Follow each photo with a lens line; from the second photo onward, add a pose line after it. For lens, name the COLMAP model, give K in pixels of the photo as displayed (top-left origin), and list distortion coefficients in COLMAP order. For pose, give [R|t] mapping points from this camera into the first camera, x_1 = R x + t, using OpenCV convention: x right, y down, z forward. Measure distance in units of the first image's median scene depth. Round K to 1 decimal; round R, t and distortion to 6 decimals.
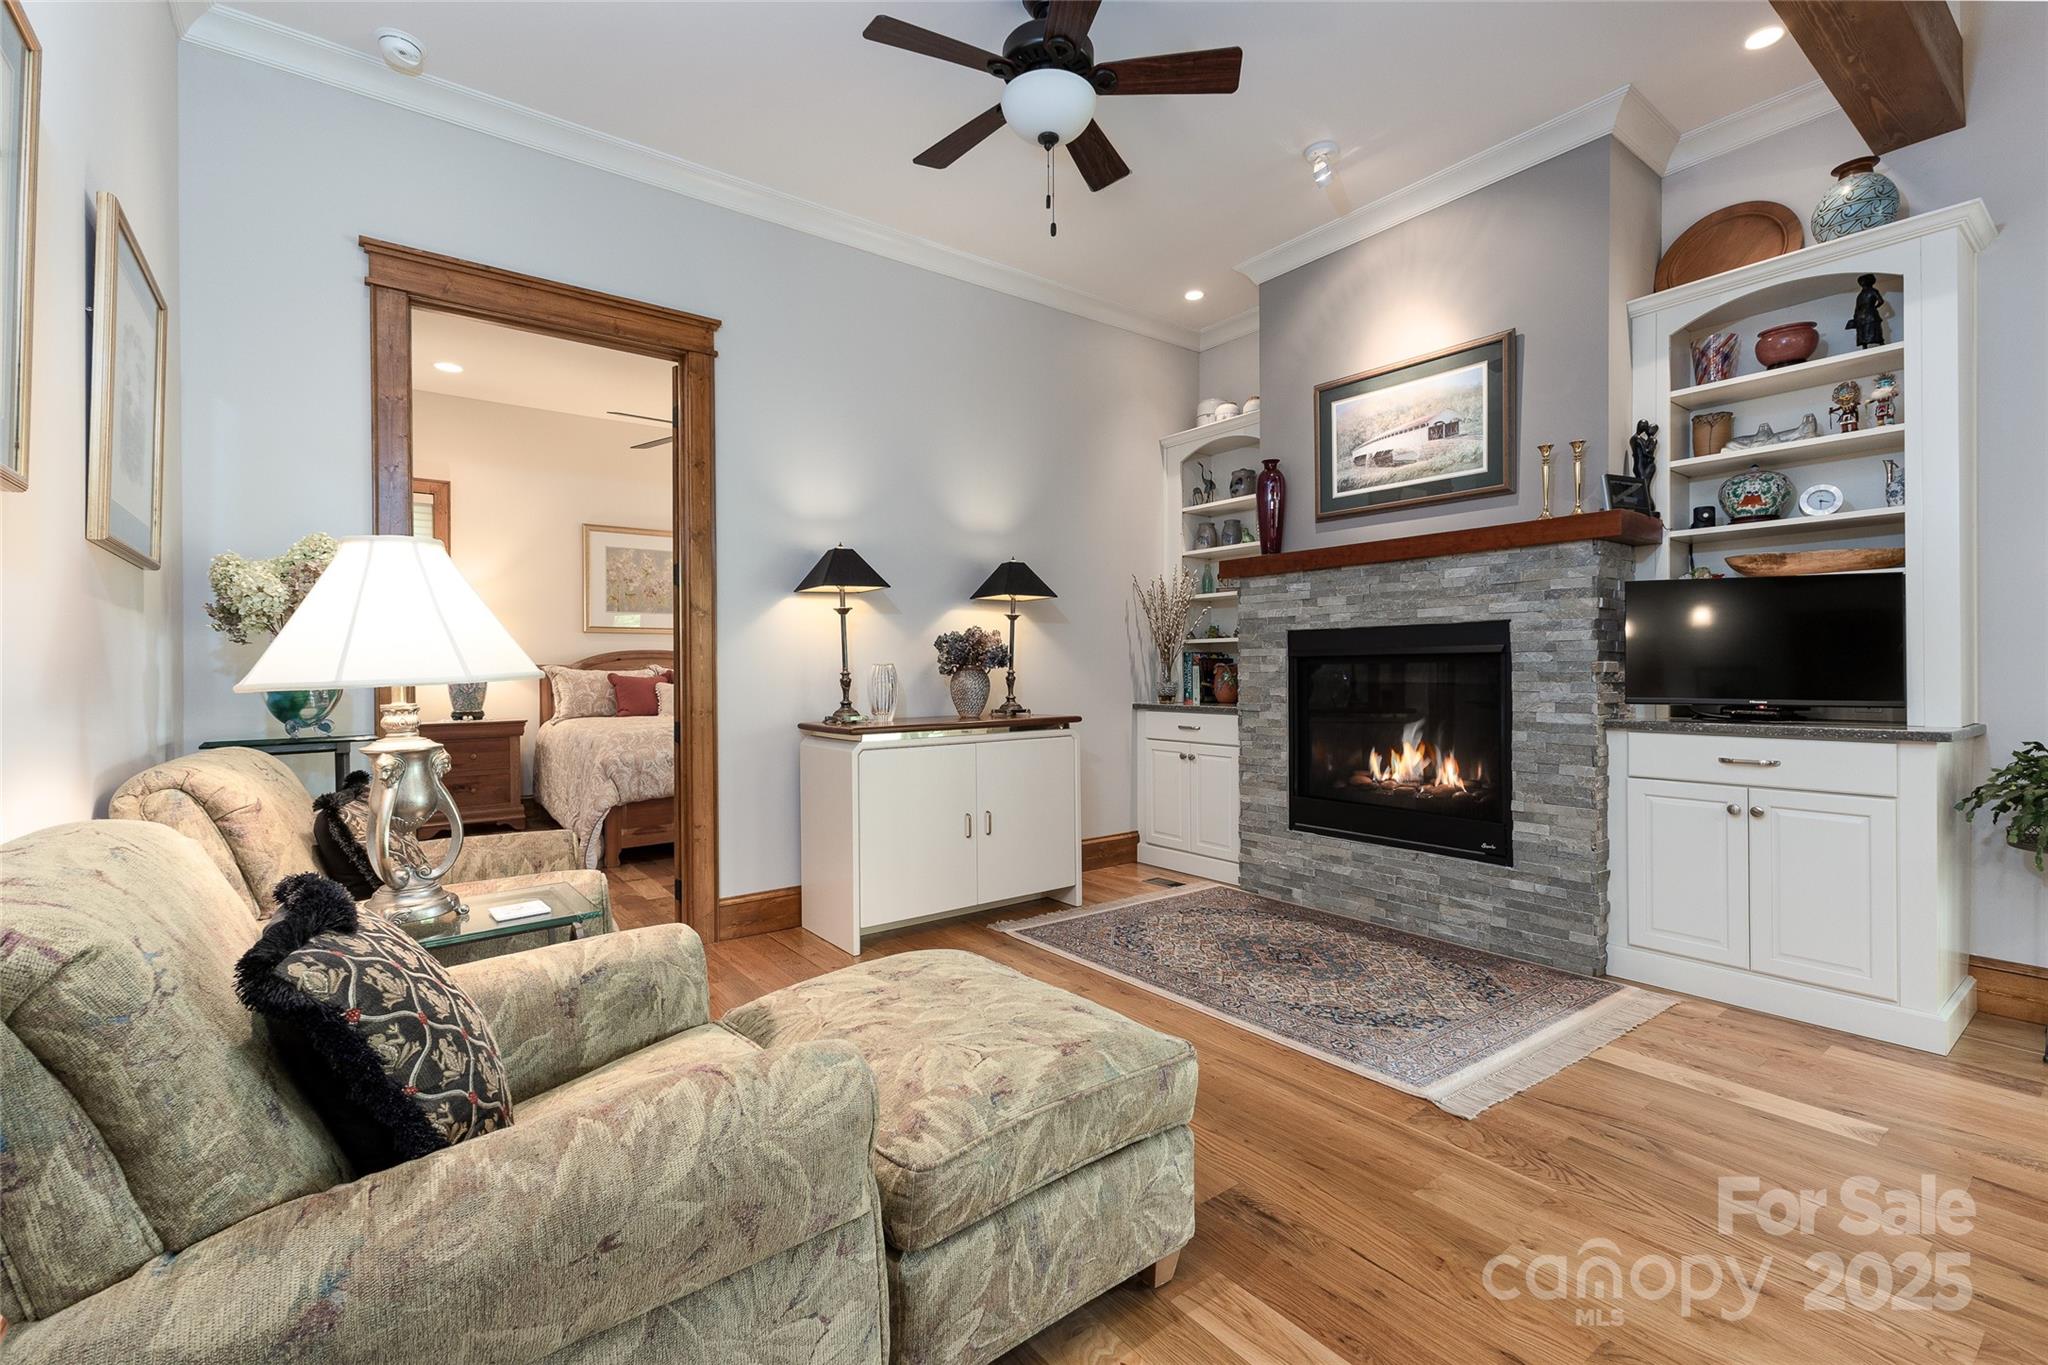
lens RADIAL K [[883.1, 0, 1012.3], [0, 883.1, 674.6], [0, 0, 1]] dist [0.010598, -0.003572]
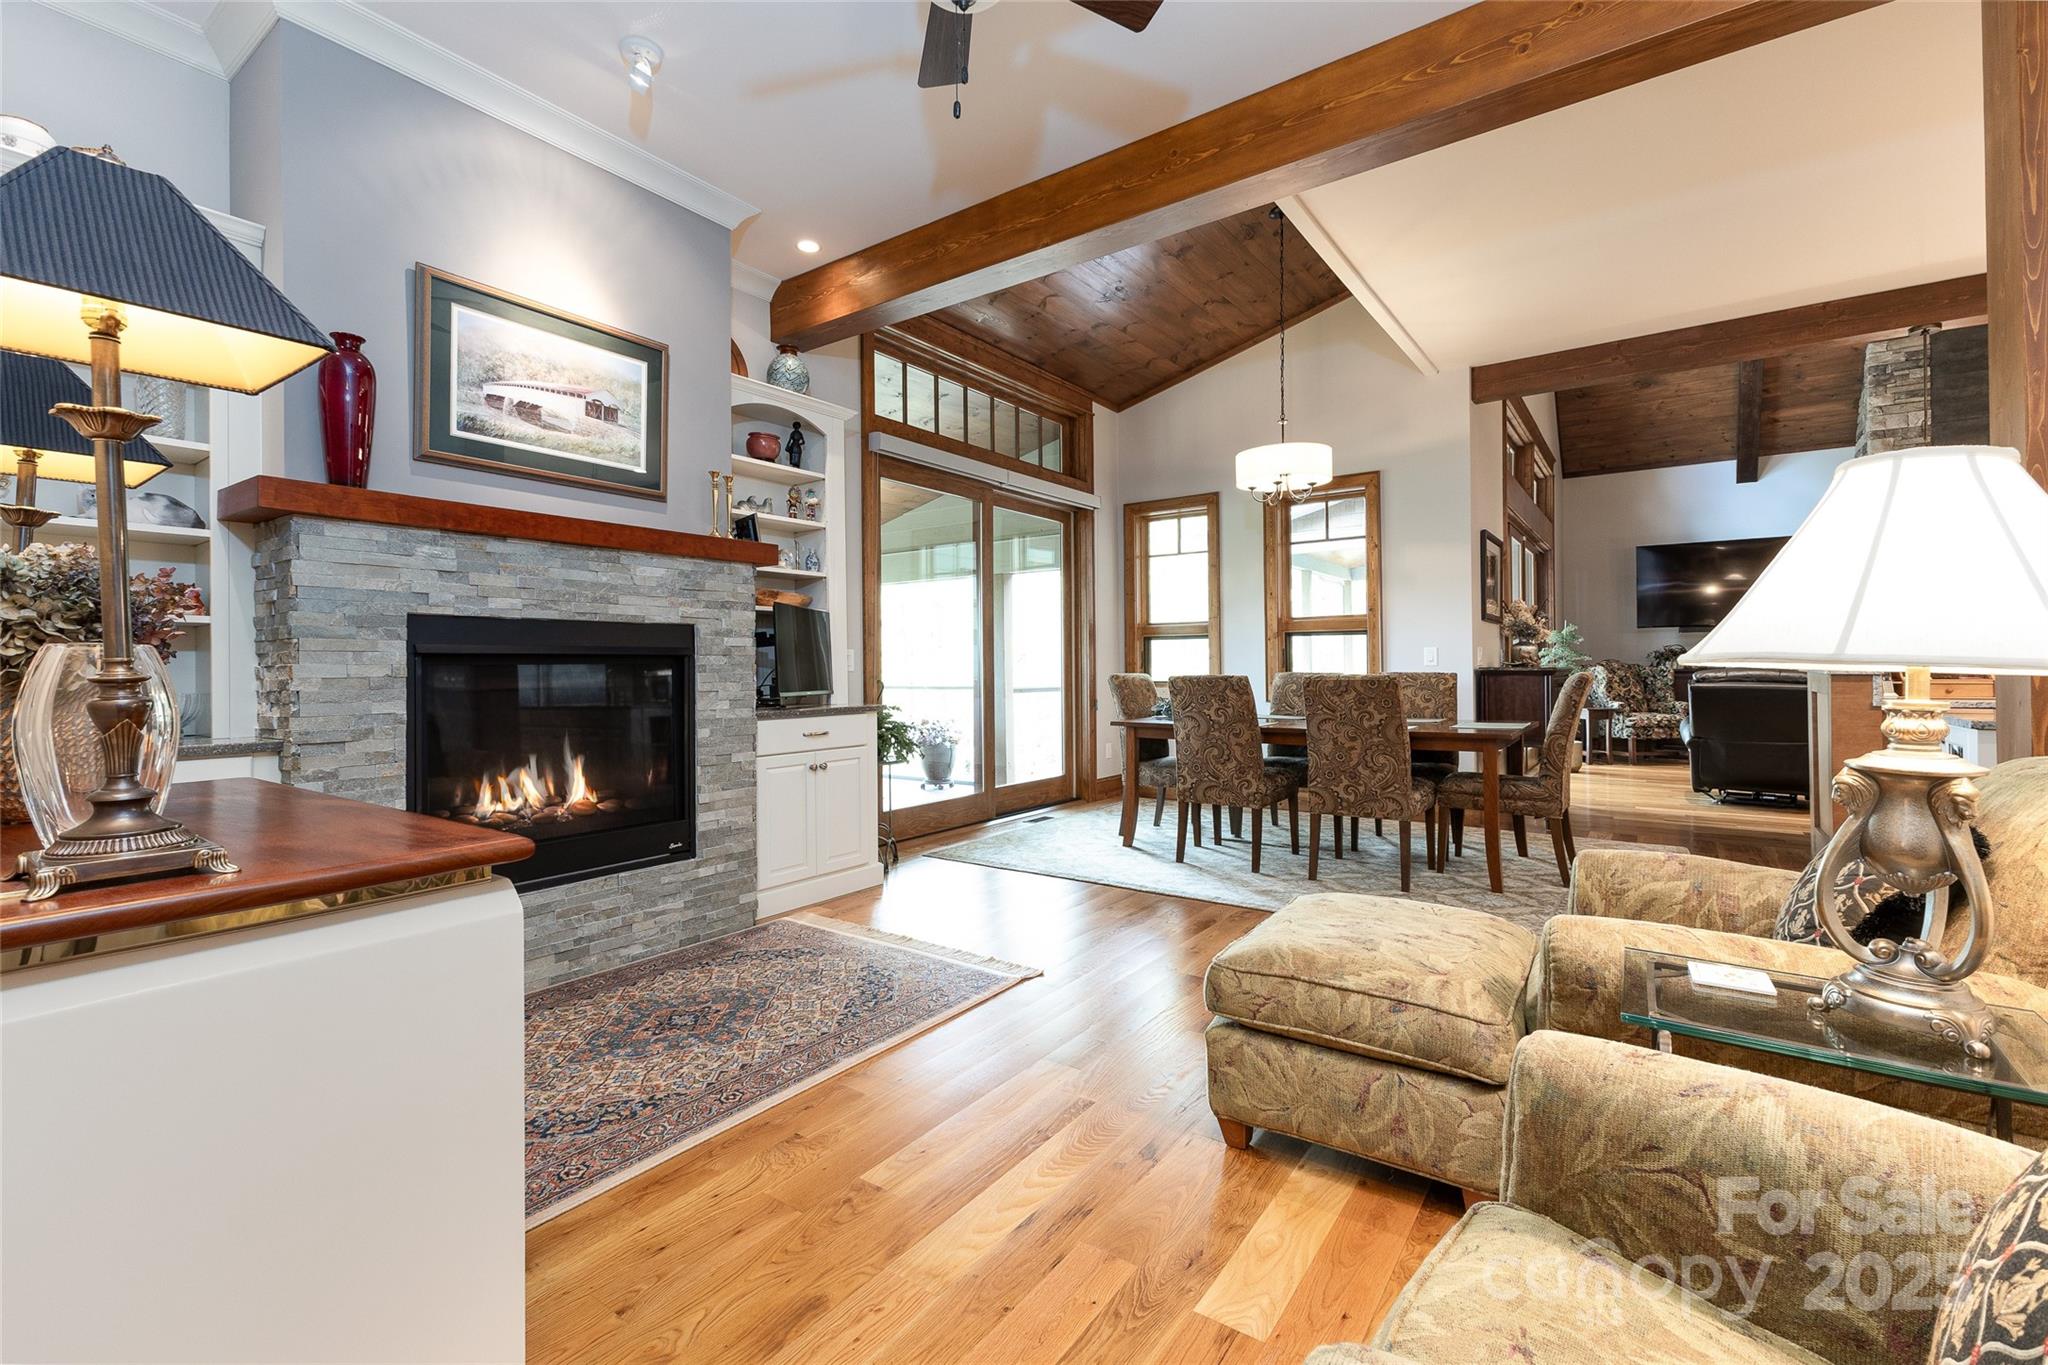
lens RADIAL K [[883.1, 0, 1036.7], [0, 883.1, 666.4], [0, 0, 1]] dist [0.010598, -0.003572]
pose [[-0.308062, 0.011338, 0.951299, -0.551967], [0.017616, 0.999826, -0.006212, 0.002201], [-0.951203, 0.014844, -0.308208, 0.905632]]
